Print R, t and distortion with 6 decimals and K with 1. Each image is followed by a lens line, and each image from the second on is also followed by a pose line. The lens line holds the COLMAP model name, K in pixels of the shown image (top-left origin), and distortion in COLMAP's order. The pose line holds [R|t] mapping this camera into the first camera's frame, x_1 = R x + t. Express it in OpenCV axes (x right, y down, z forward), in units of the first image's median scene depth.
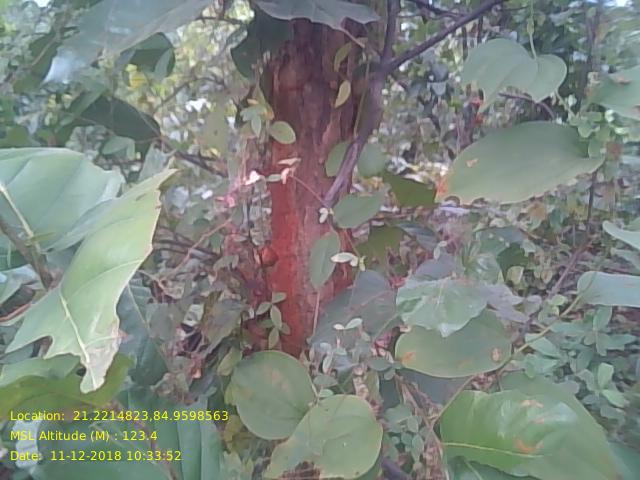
lens RADIAL K [[526.1, 0, 327.3], [0, 526.1, 238.6], [0, 0, 1]] dist [0.104346, -0.175812]
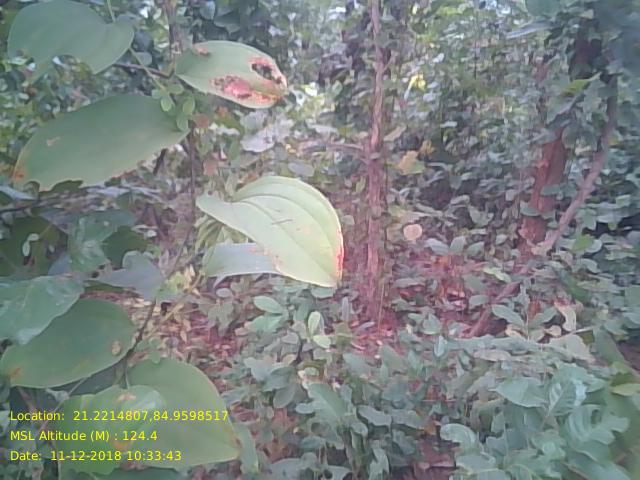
lens RADIAL K [[526.1, 0, 327.3], [0, 526.1, 238.6], [0, 0, 1]] dist [0.104346, -0.175812]
pose [[0.885013, -0.133127, 0.446127, 0.246383], [0.111126, 0.990953, 0.075258, -0.000108], [-0.452109, -0.017028, 0.891800, 0.004291]]
